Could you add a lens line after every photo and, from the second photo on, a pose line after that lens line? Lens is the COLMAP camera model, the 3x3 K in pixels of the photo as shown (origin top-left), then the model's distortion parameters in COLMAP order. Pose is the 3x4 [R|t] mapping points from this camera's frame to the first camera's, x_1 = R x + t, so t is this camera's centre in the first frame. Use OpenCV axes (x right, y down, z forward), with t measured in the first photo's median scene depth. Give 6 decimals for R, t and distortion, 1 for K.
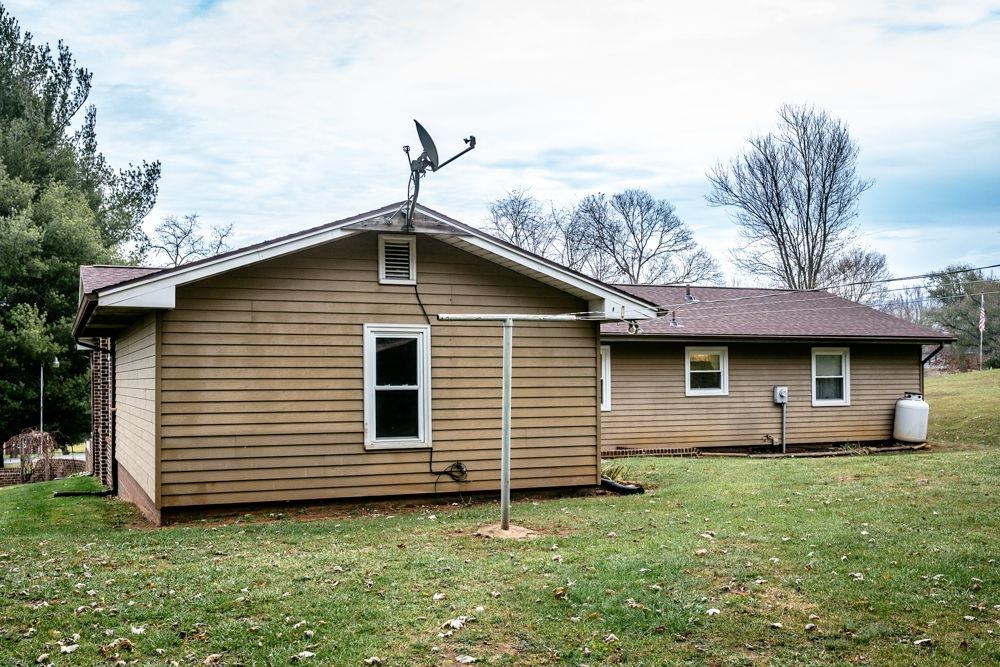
lens RADIAL K [[1026.3, 0, 511.5], [0, 1026.3, 359.3], [0, 0, 1]] dist [0.004477, 0.000000]
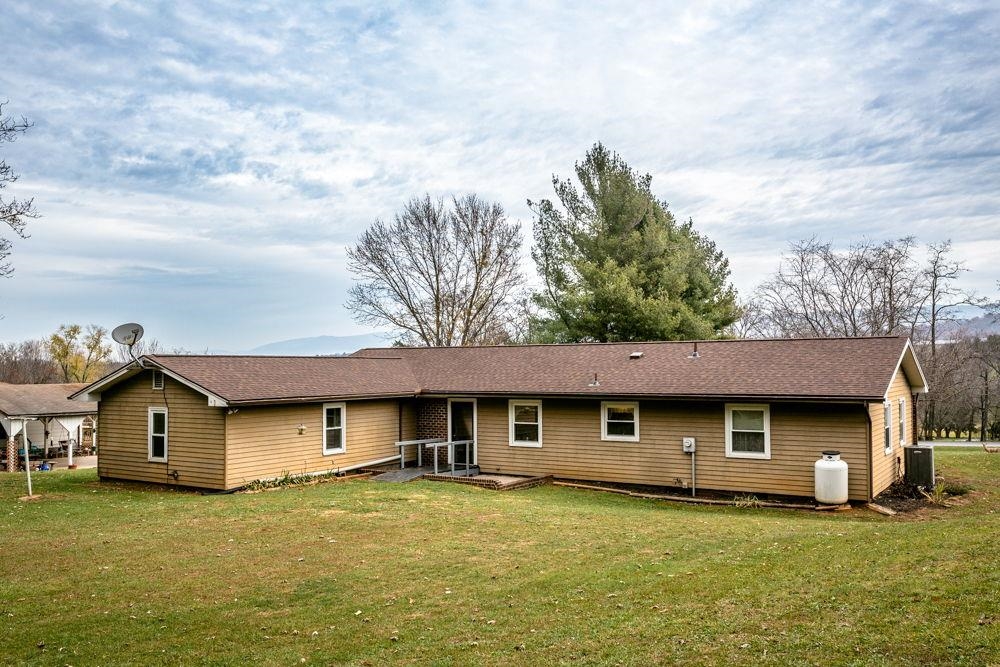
lens RADIAL K [[862.7, 0, 497.6], [0, 862.7, 329.6], [0, 0, 1]] dist [-0.015179, 0.008988]
pose [[0.551408, -0.030724, -0.833670, 0.984012], [0.015546, 0.999526, -0.026554, -0.074378], [0.834091, 0.001682, 0.551624, 0.298534]]
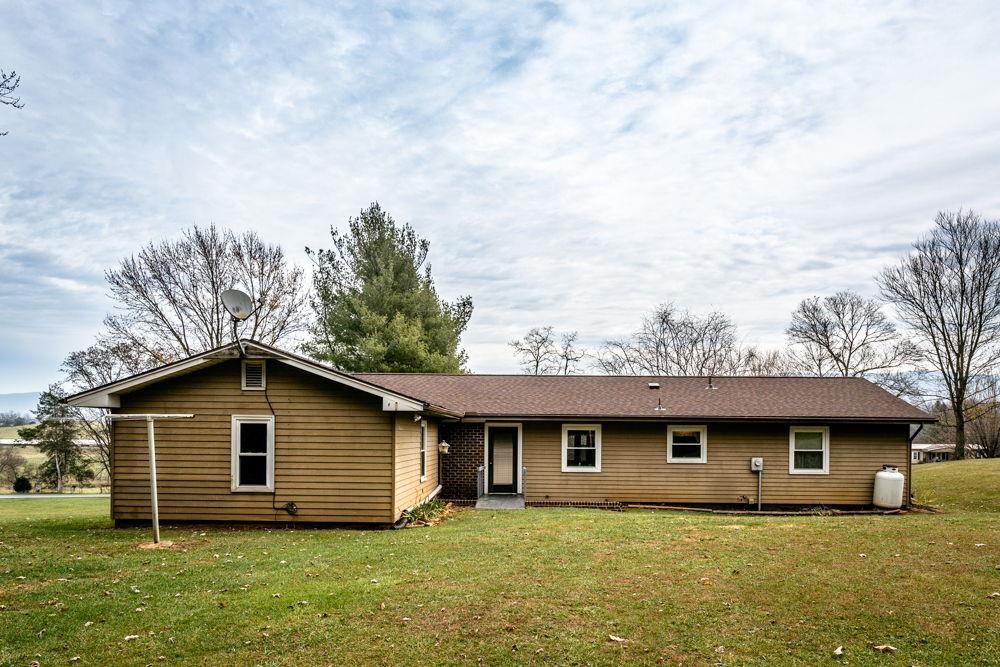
lens RADIAL K [[752.4, 0, 527.8], [0, 752.4, 434.4], [0, 0, 1]] dist [0.000123, 0.009986]
pose [[0.911144, 0.013965, -0.411852, 0.398132], [-0.008771, 0.999856, 0.014500, -0.012748], [0.411995, -0.009599, 0.911135, 0.052860]]
